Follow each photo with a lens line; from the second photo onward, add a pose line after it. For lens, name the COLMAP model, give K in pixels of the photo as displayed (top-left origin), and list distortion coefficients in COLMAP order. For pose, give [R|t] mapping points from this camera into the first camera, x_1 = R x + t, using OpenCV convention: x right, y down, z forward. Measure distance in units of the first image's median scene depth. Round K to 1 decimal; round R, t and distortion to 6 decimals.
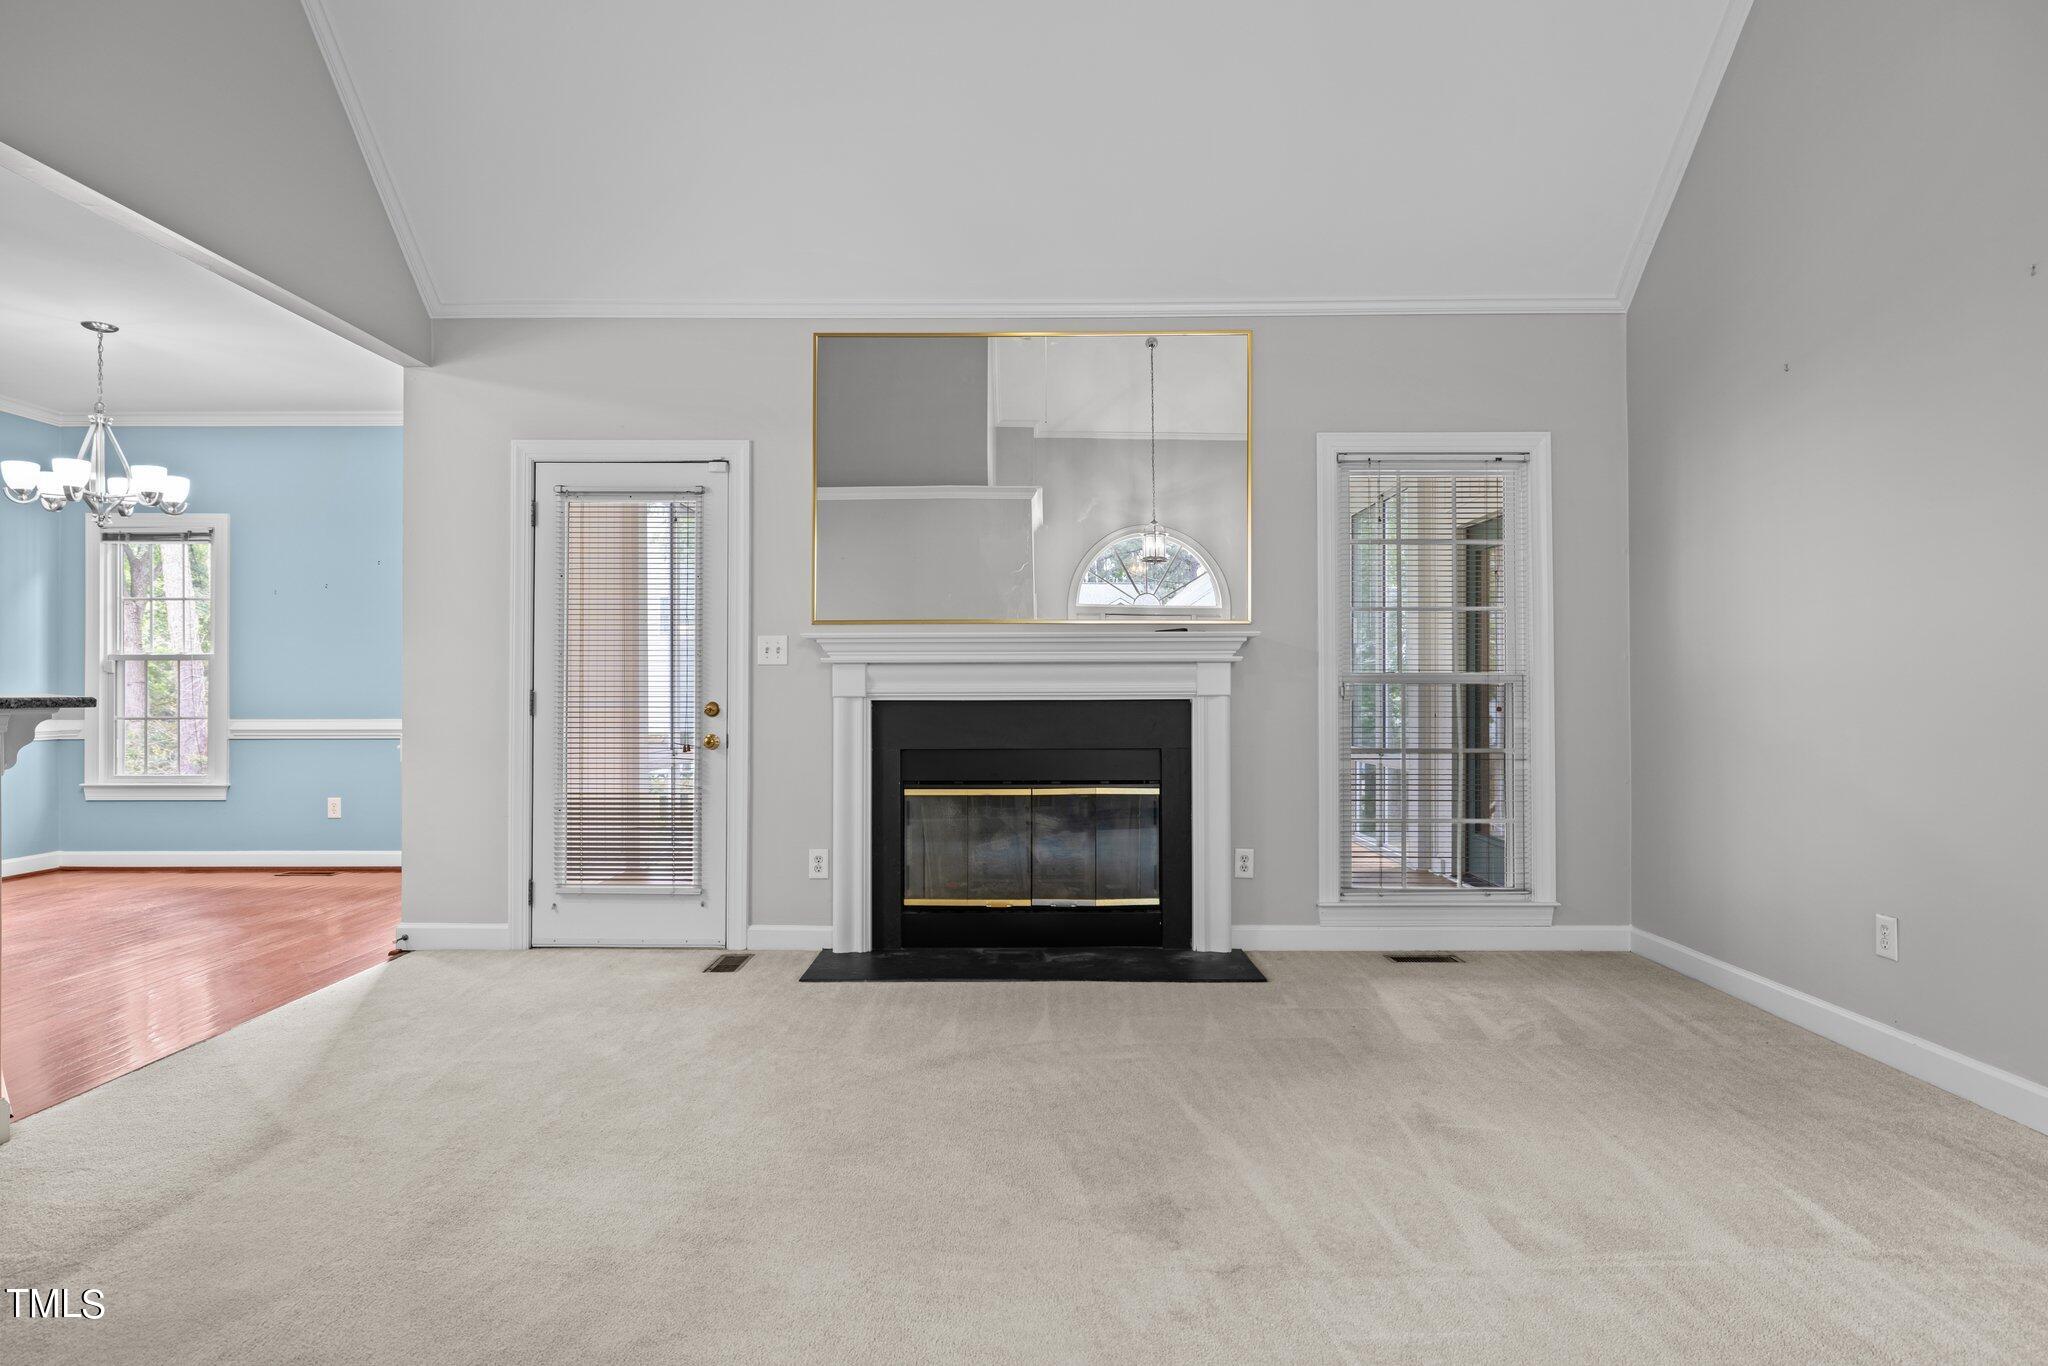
lens RADIAL K [[1144.4, 0, 1024.2], [0, 1144.4, 692.2], [0, 0, 1]] dist [-0.001667, 0.000767]
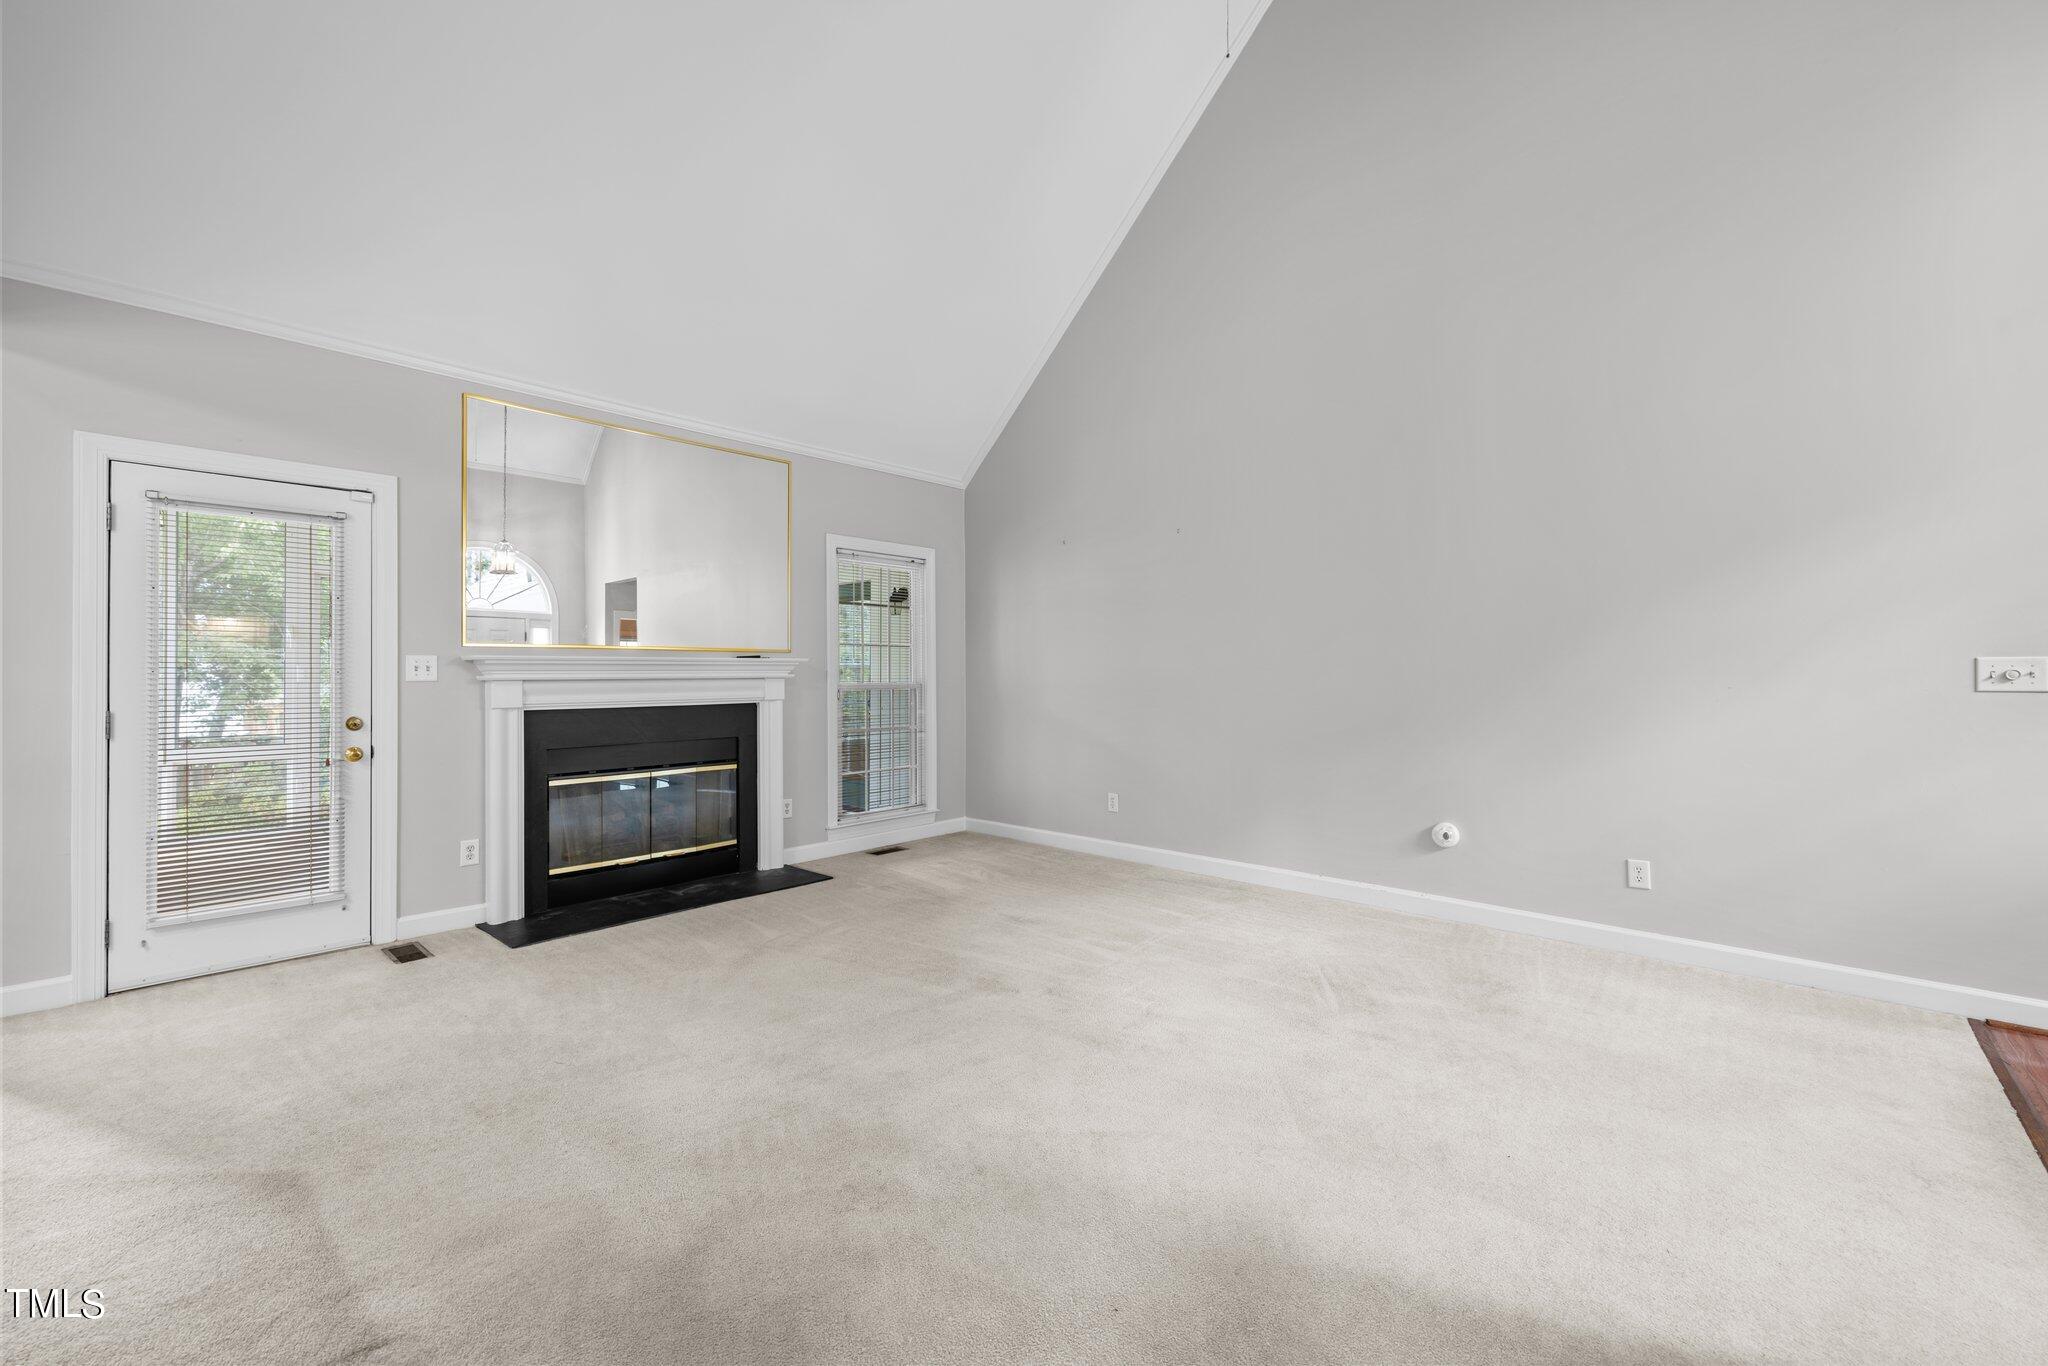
lens RADIAL K [[860.2, 0, 1018.8], [0, 860.2, 681.9], [0, 0, 1]] dist [0.001100, 0.000174]
pose [[0.657258, -0.008387, 0.753619, -0.474515], [-0.001791, 0.999918, 0.012690, -0.035626], [-0.753664, -0.009690, 0.657189, 0.008275]]
